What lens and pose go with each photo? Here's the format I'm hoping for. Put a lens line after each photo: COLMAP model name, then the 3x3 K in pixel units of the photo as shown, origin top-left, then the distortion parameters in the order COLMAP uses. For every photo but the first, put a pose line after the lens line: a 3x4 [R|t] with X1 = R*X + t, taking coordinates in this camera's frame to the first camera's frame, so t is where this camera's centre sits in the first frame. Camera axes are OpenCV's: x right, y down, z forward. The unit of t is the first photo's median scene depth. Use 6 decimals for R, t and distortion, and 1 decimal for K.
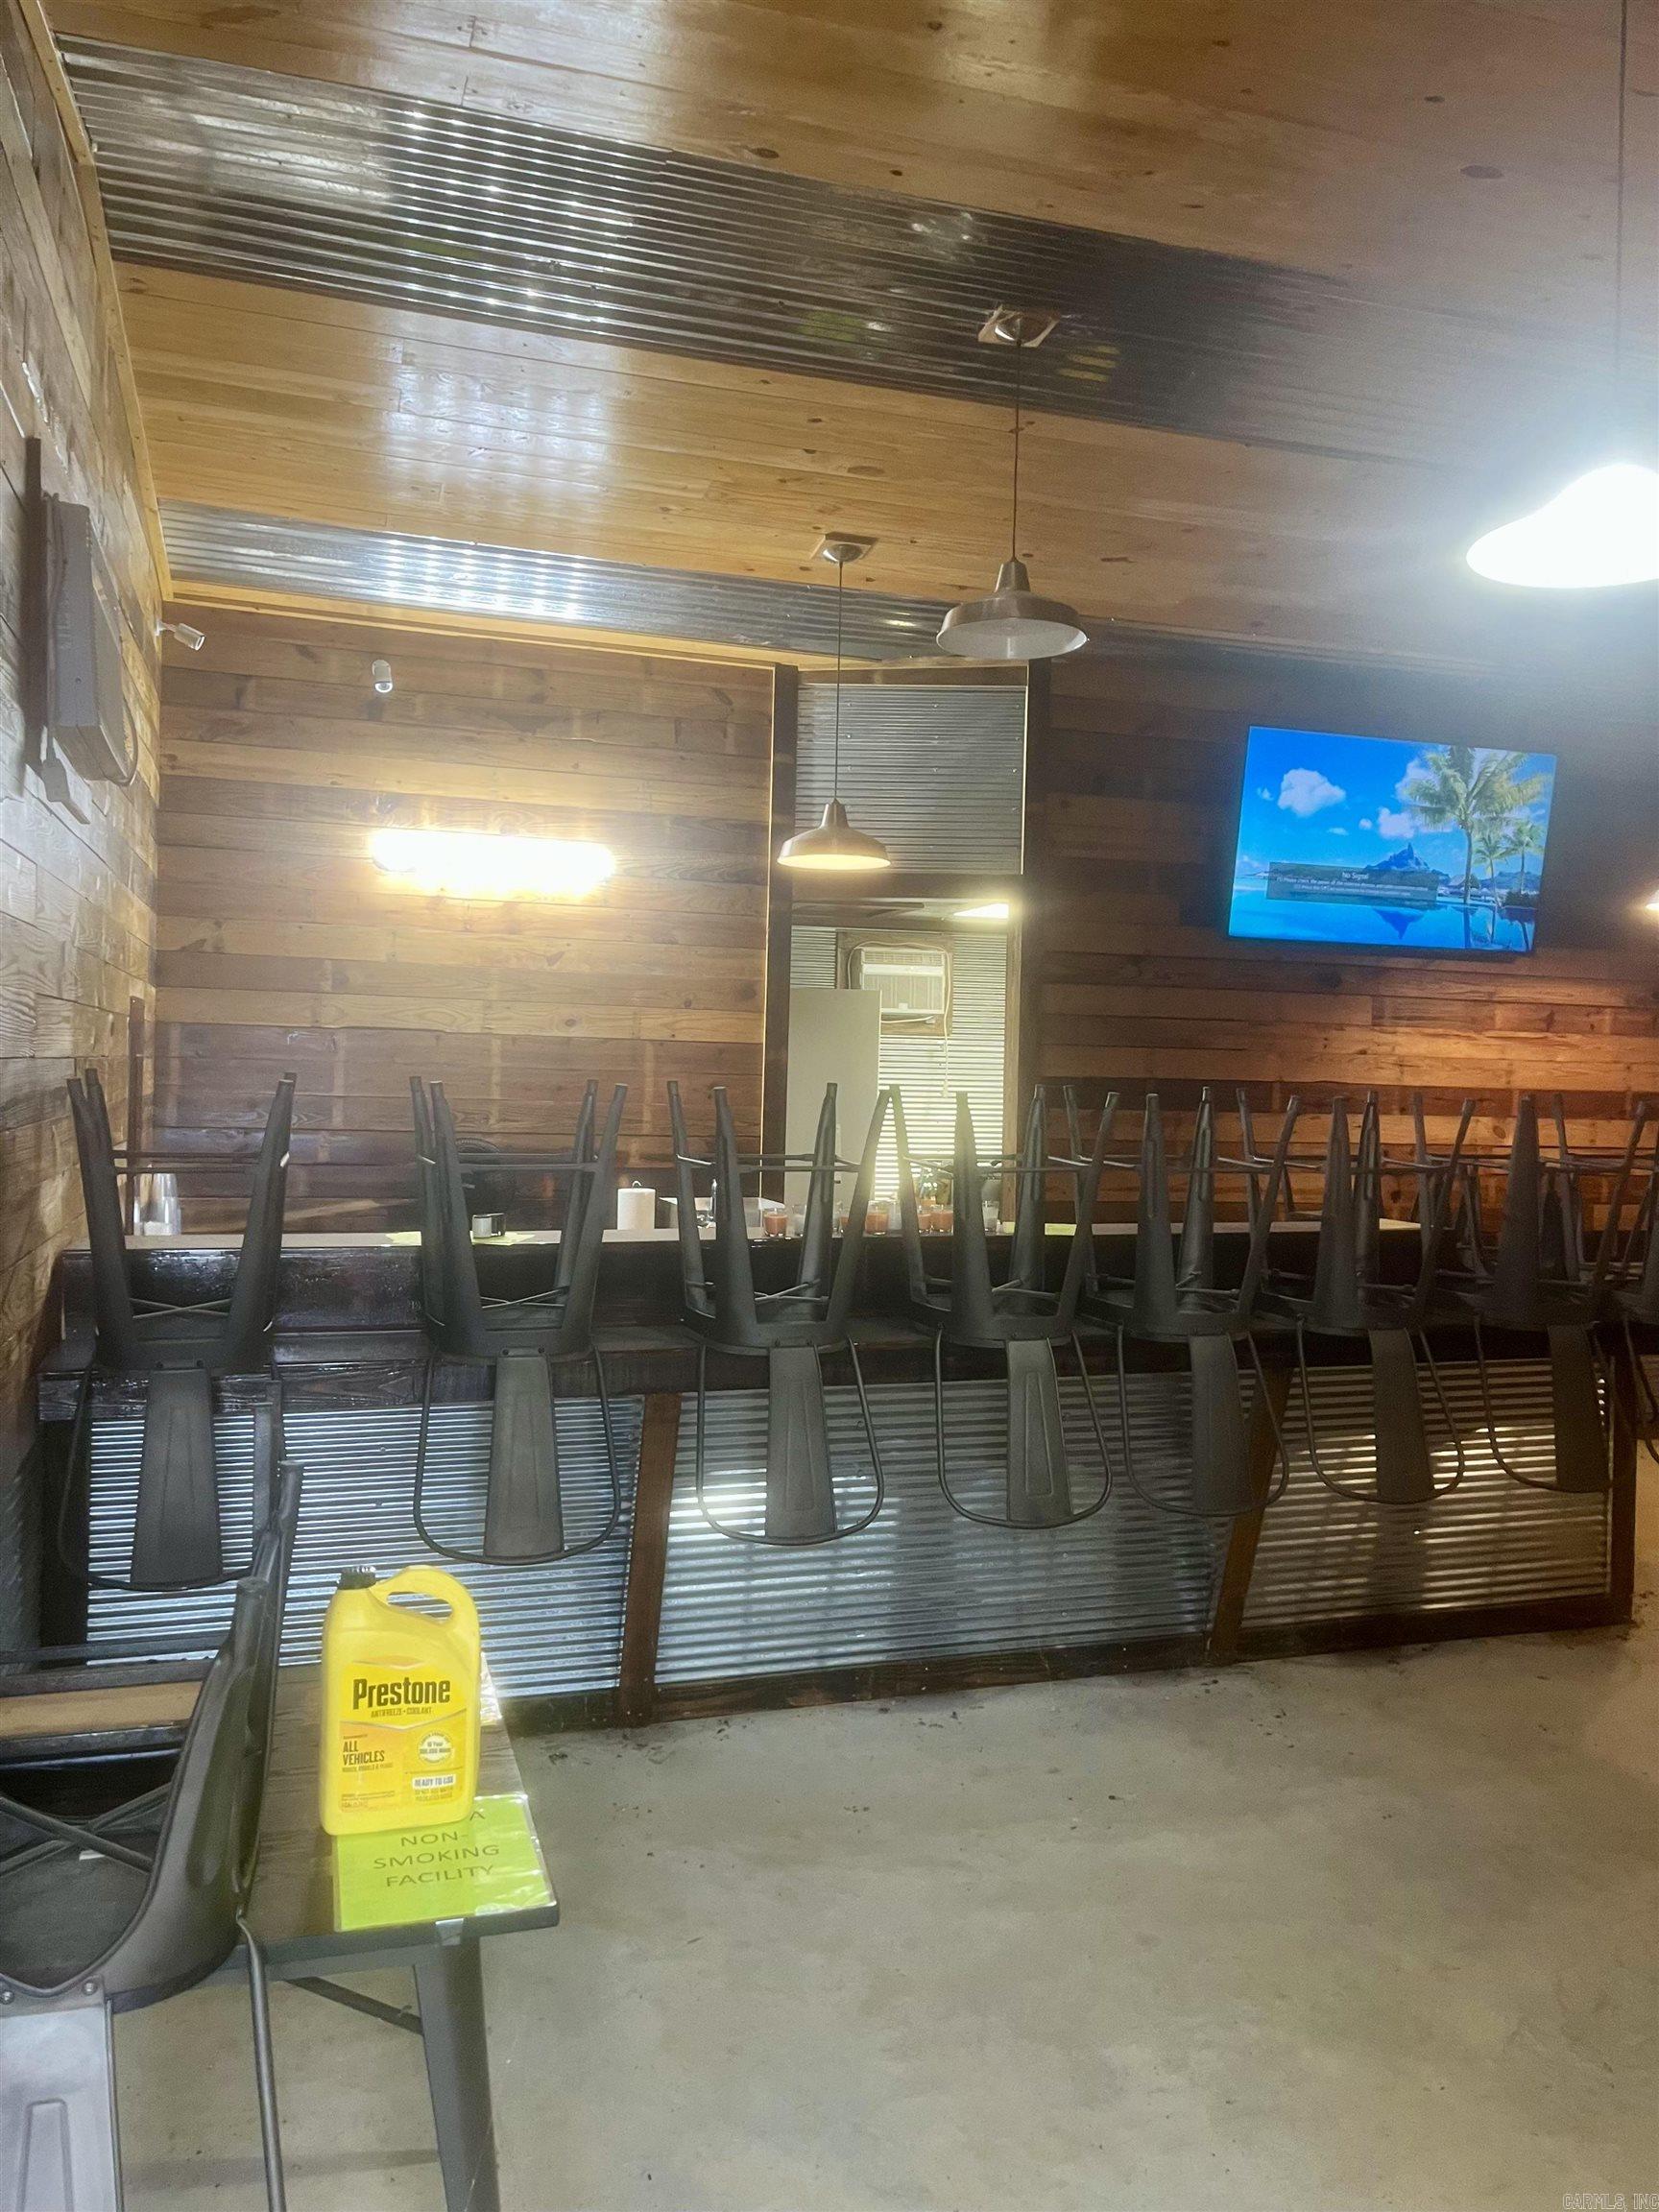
lens RADIAL K [[1653.8, 0, 830.0], [0, 1653.8, 1105.6], [0, 0, 1]] dist [0.057839, -0.073834]
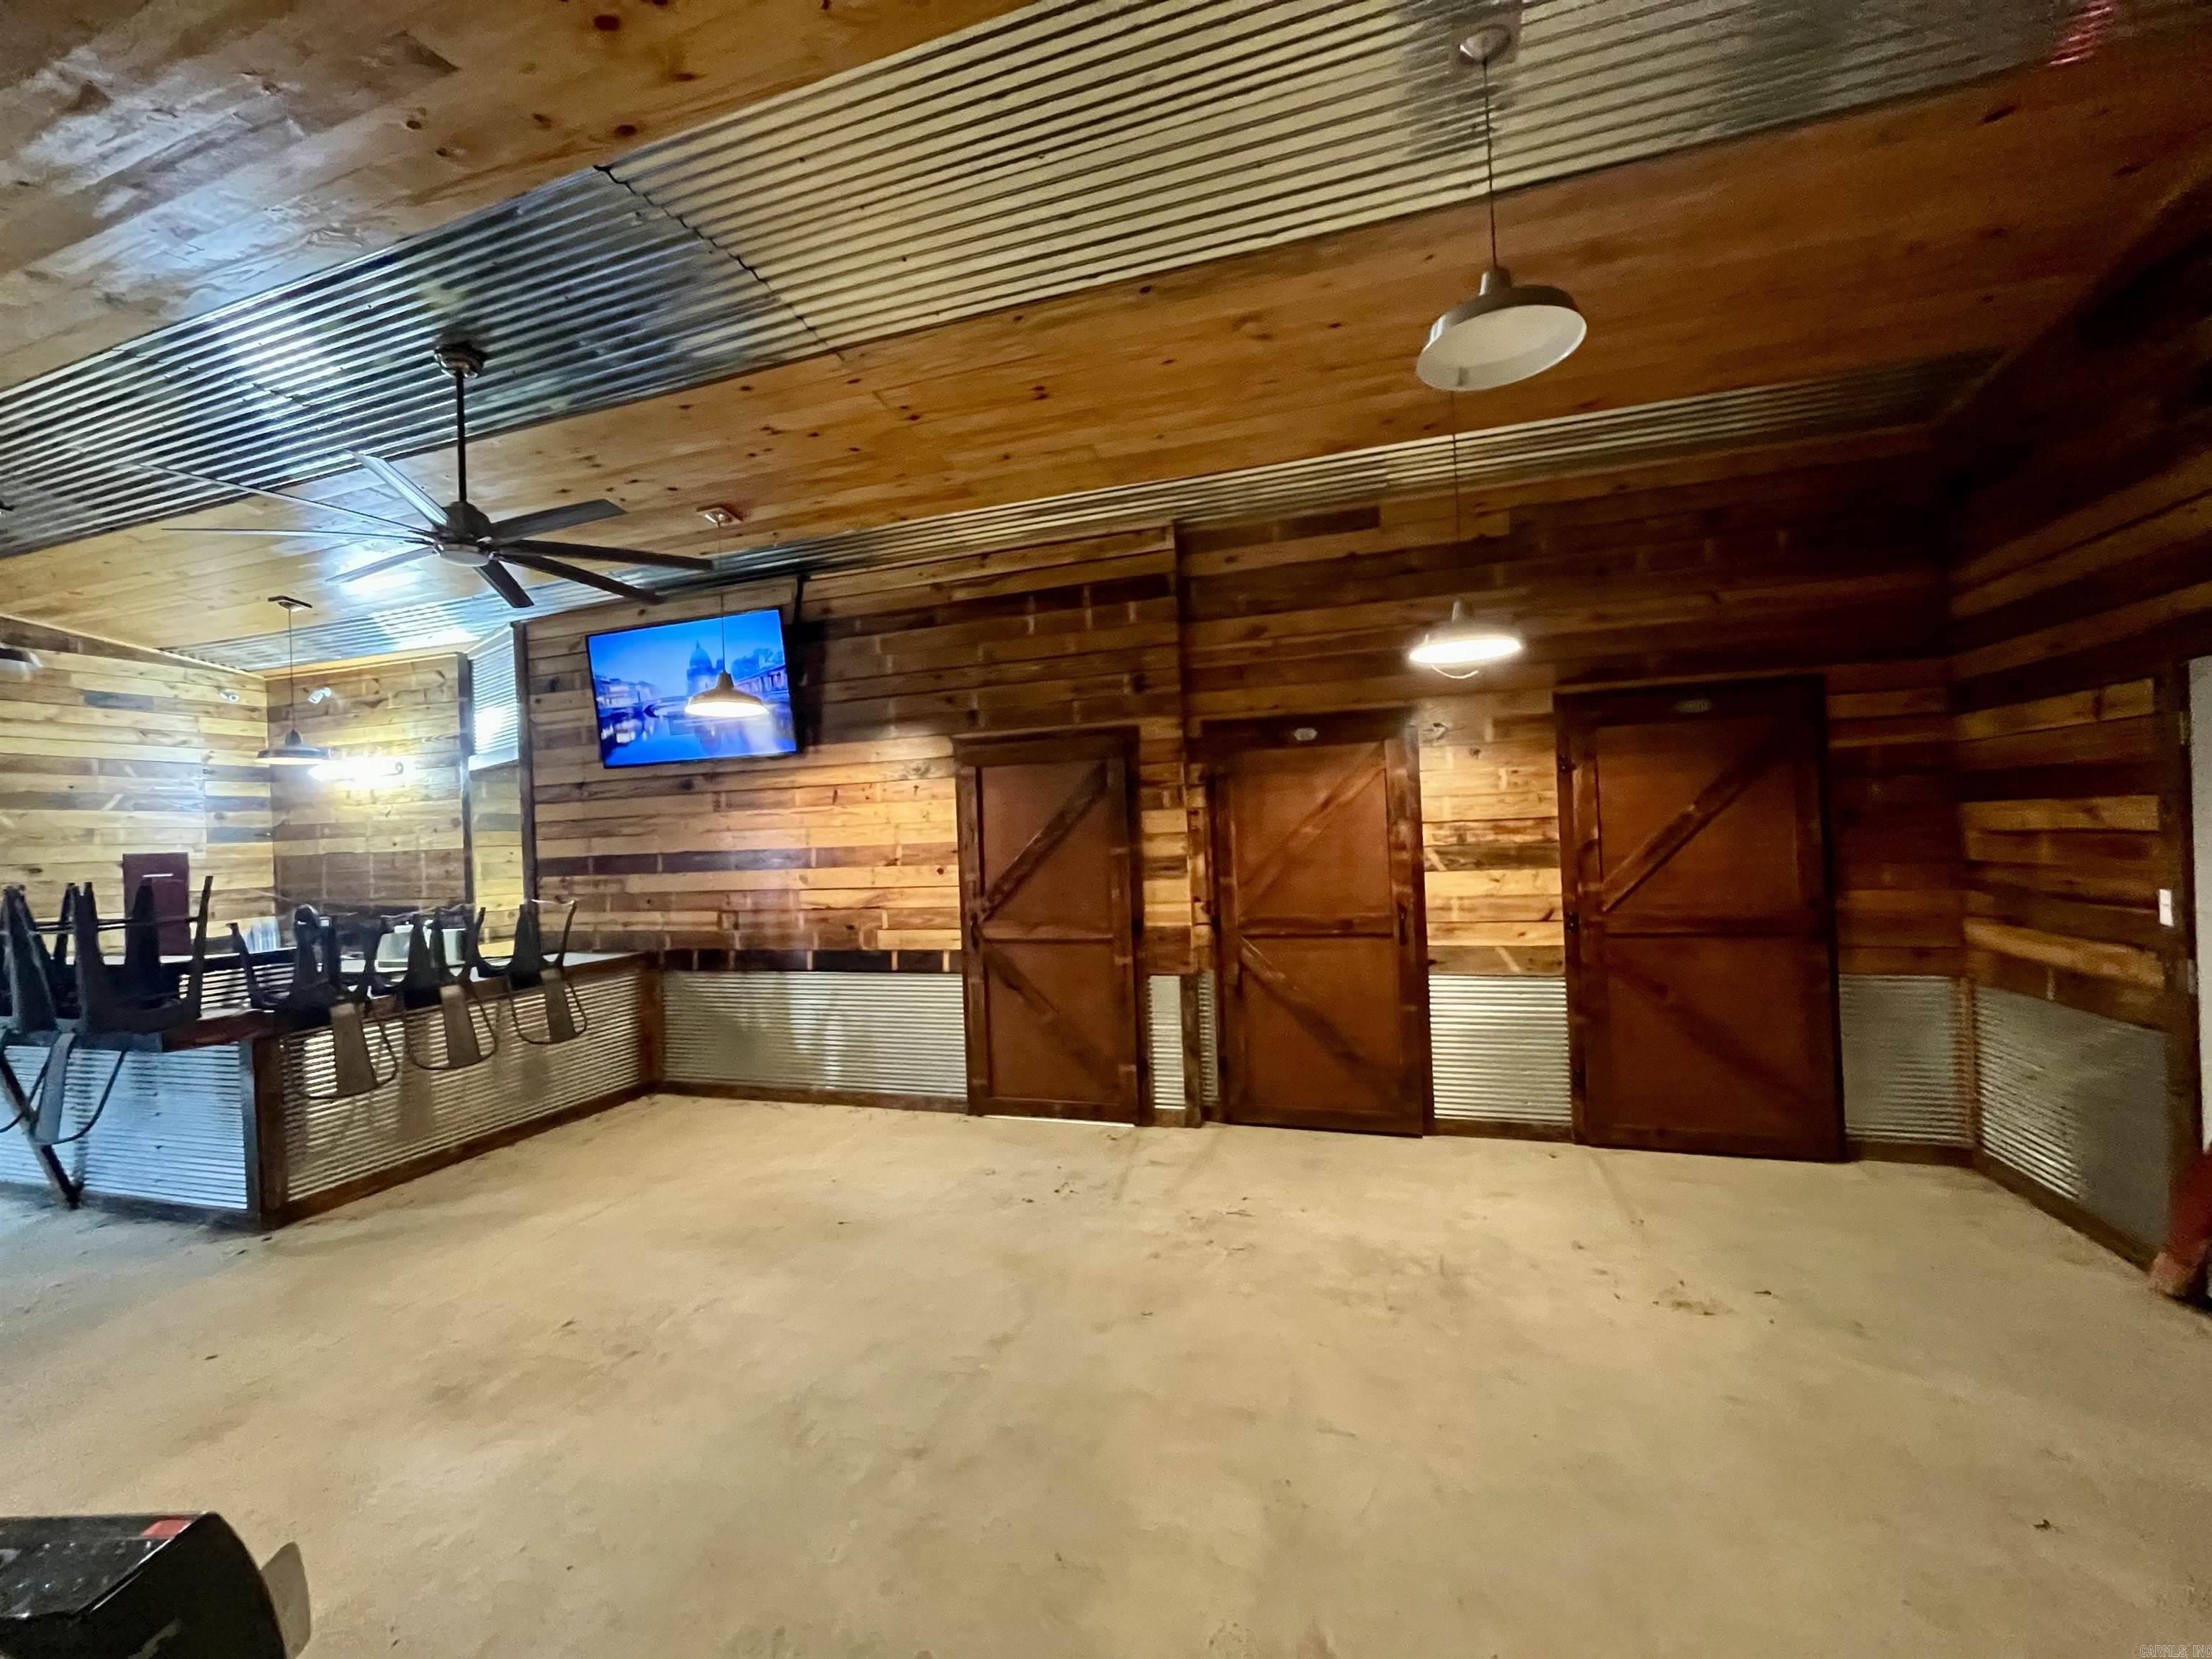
lens RADIAL K [[890.4, 0, 1112.3], [0, 890.4, 830.6], [0, 0, 1]] dist [-0.005471, 0.000373]
pose [[0.814169, -0.061754, -0.577335, 1.126331], [0.051080, 0.998091, -0.034725, 0.015315], [0.578377, -0.001218, 0.815769, 0.574850]]
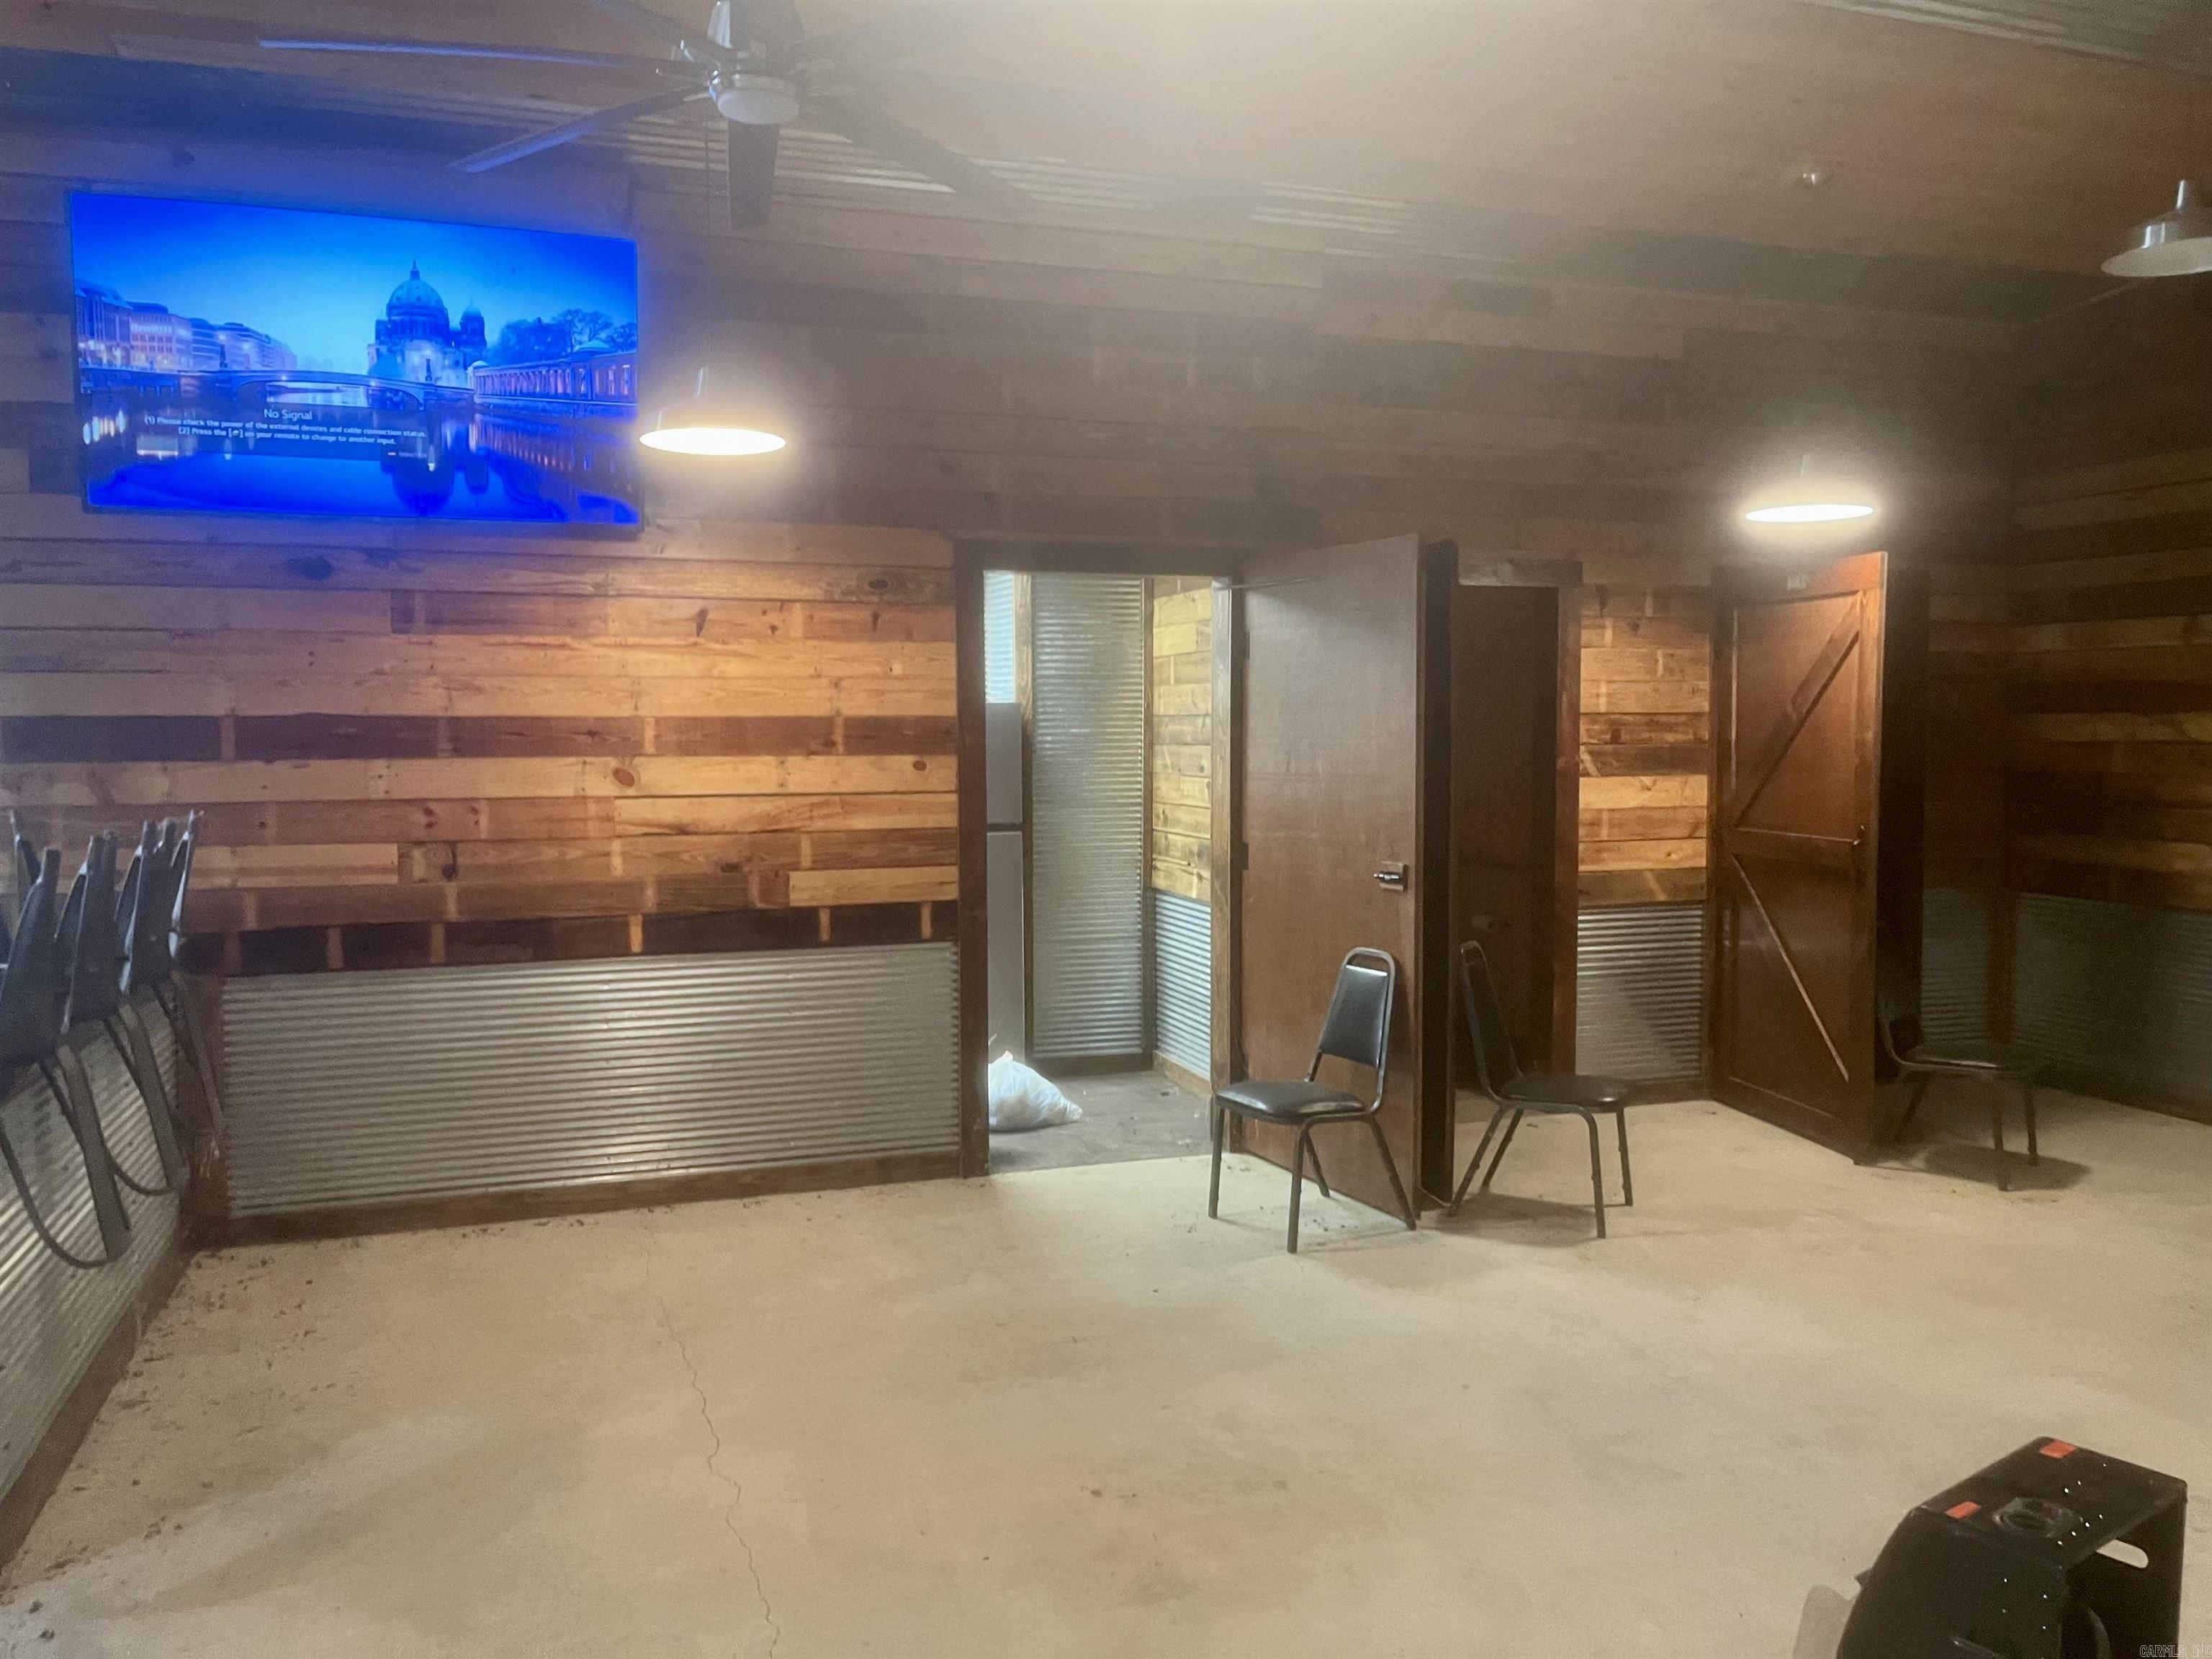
lens RADIAL K [[1653.8, 0, 1098.8], [0, 1653.8, 813.8], [0, 0, 1]] dist [0.057839, -0.073834]
pose [[0.999279, -0.030254, 0.022925, 0.632668], [0.029343, 0.998805, 0.039082, 0.010360], [-0.024080, -0.038381, 0.998973, 0.292174]]
